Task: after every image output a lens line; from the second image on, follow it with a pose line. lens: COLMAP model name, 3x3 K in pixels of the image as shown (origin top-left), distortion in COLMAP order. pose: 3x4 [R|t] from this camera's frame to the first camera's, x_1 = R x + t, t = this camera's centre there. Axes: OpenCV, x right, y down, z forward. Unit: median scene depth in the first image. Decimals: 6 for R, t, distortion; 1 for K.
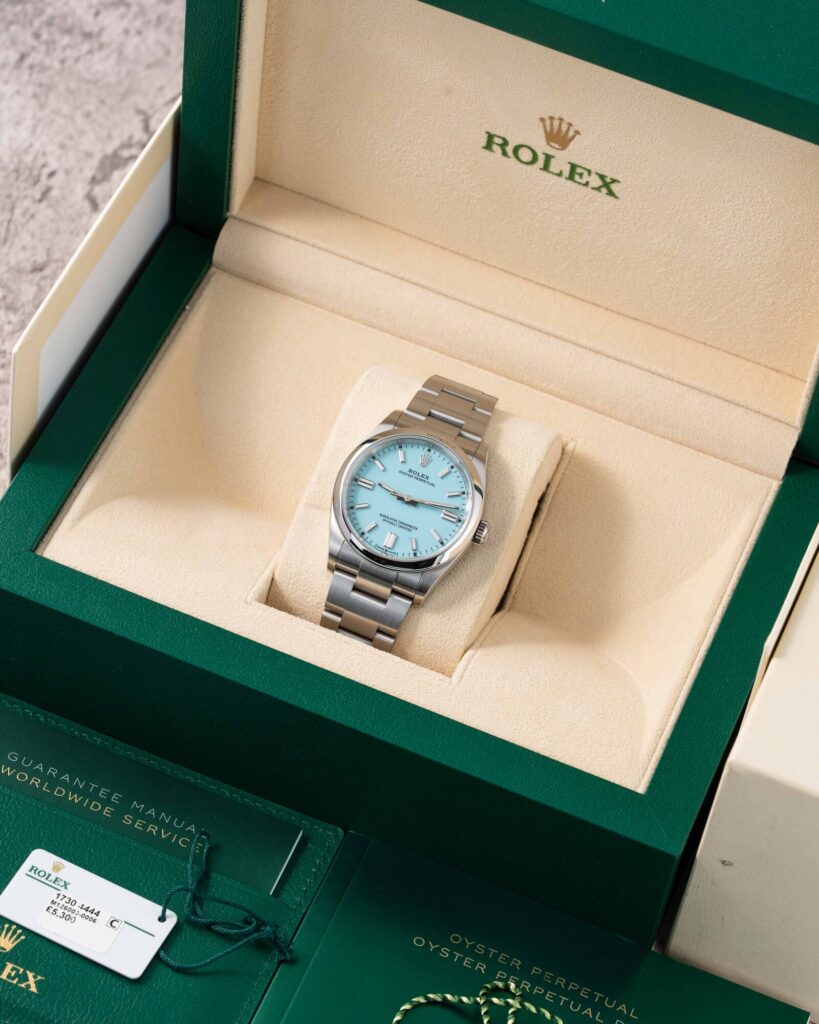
lens RADIAL K [[4157.0, 0, 409.5], [0, 4157.0, 512.0], [0, 0, 1]] dist [0.010482, -1.259854]
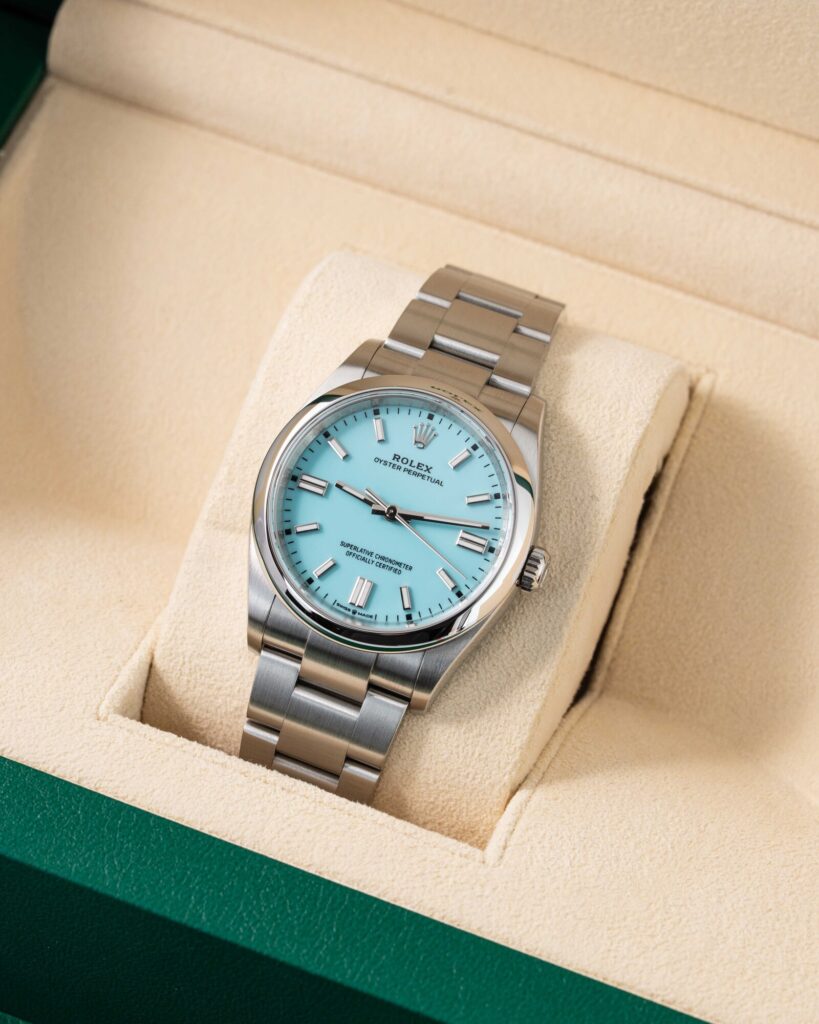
lens RADIAL K [[4157.0, 0, 409.5], [0, 4157.0, 512.0], [0, 0, 1]] dist [0.010482, -1.259854]
pose [[0.997254, -0.036572, -0.064405, 0.035456], [0.041000, 0.996785, 0.068833, -0.039001], [0.061680, -0.071285, 0.995547, 0.468338]]
